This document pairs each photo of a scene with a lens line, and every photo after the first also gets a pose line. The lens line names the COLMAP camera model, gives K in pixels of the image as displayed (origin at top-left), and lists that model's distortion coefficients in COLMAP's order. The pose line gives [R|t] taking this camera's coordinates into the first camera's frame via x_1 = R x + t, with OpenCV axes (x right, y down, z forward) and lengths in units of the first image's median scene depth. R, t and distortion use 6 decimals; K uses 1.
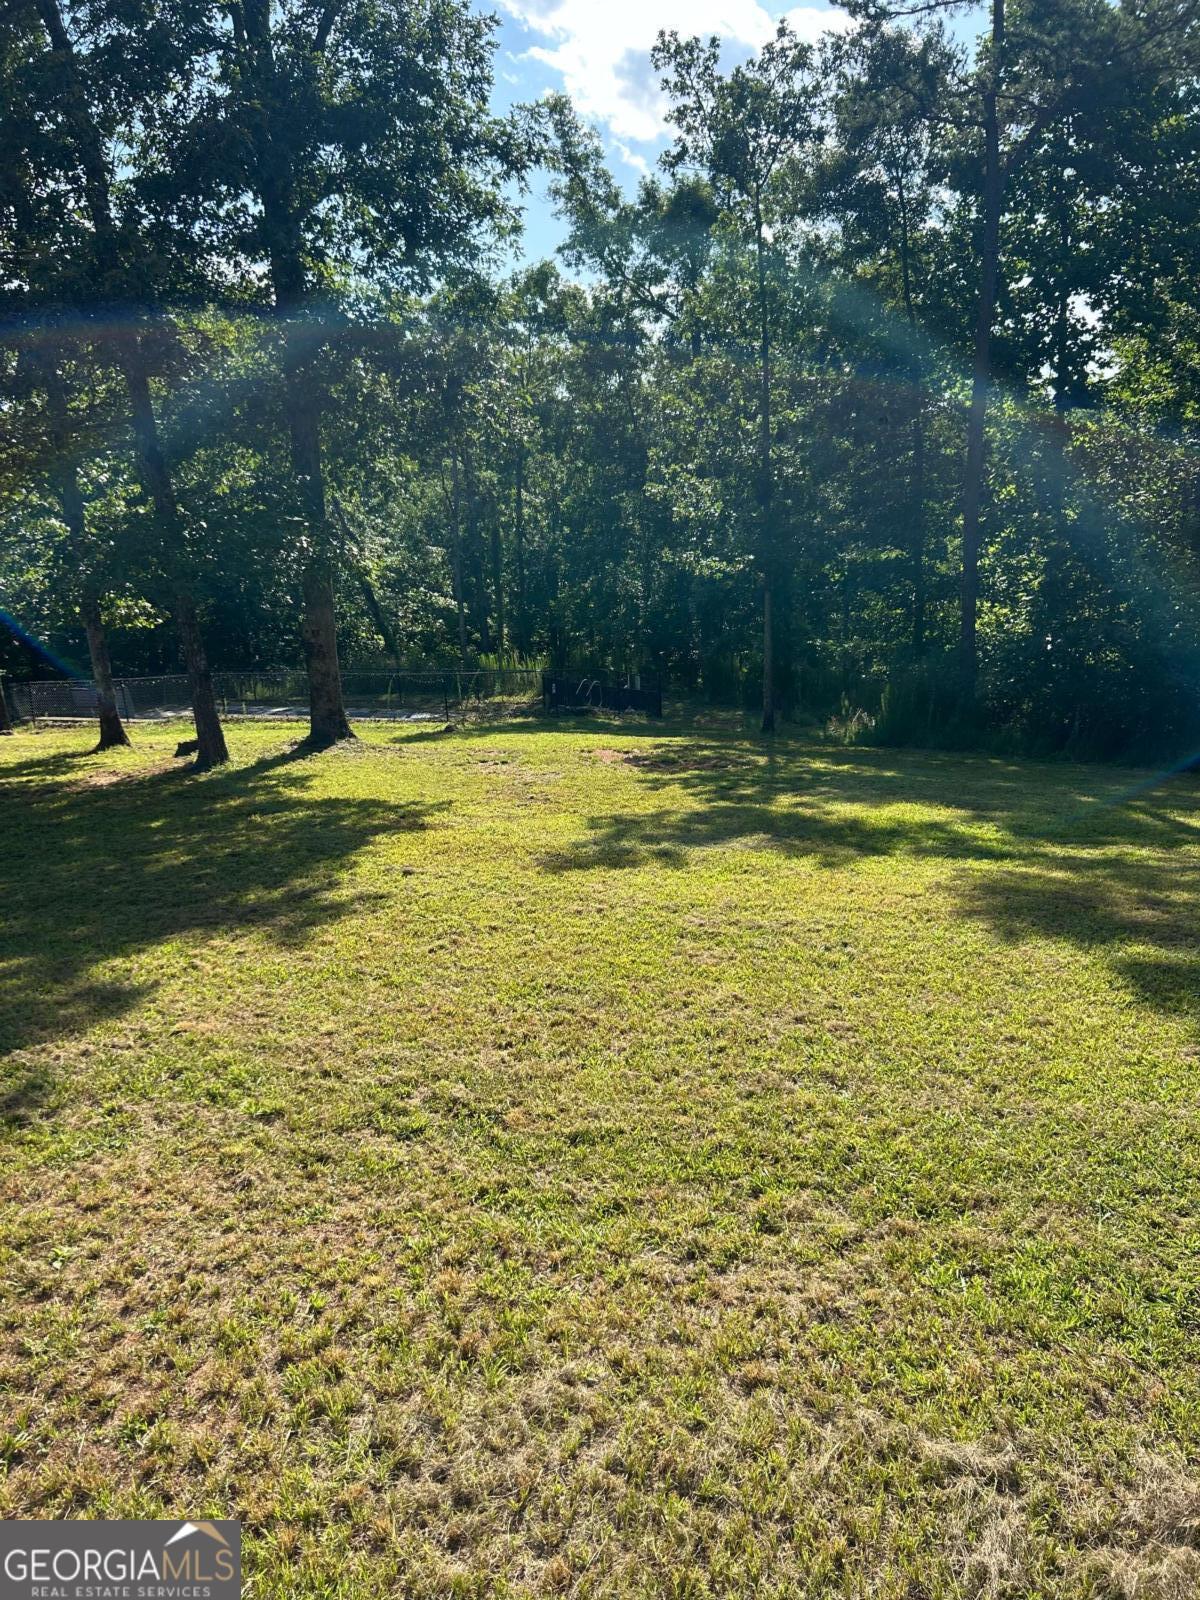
lens RADIAL K [[1196.7, 0, 600.4], [0, 1196.7, 821.5], [0, 0, 1]] dist [-0.007546, -0.005626]
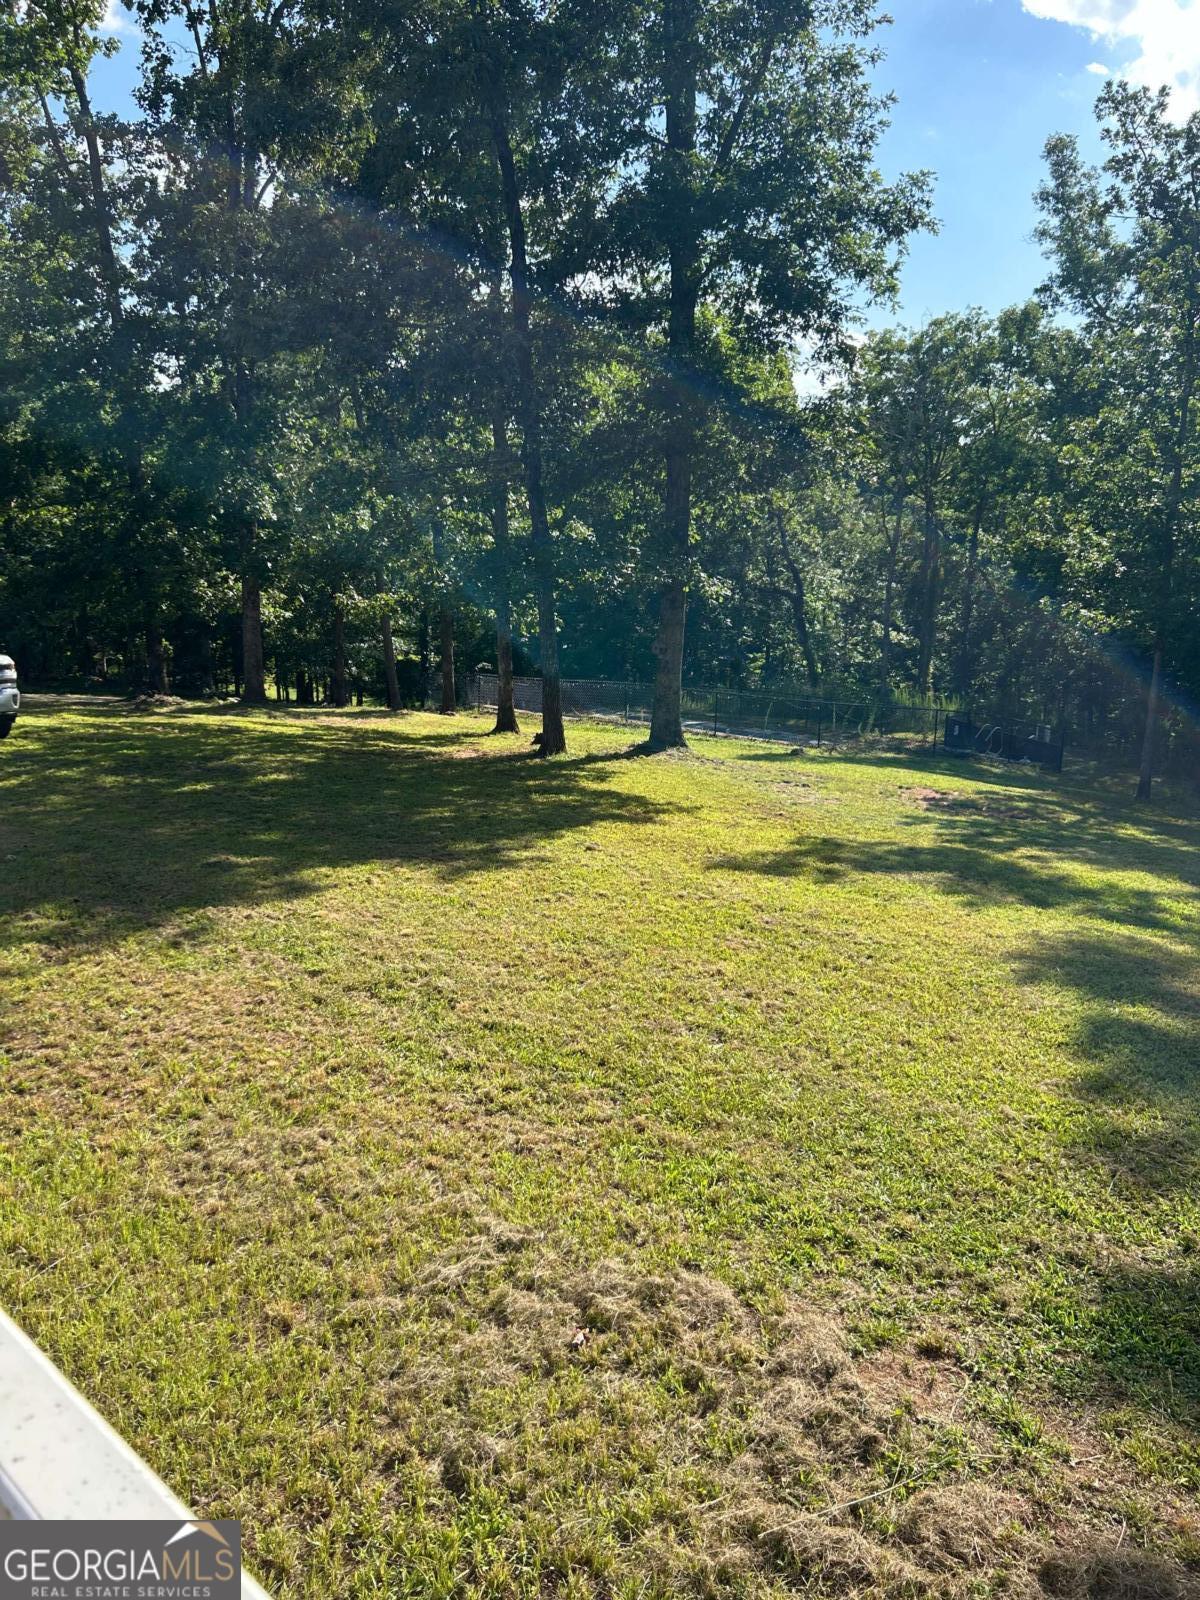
lens RADIAL K [[1220.6, 0, 600.0], [0, 1220.6, 800.0], [0, 0, 1]] dist [0.005266, -0.040935]
pose [[0.912455, 0.133519, -0.386779, 0.142288], [-0.150634, 0.988489, -0.014131, 0.004863], [0.380440, 0.071156, 0.922064, -0.051264]]
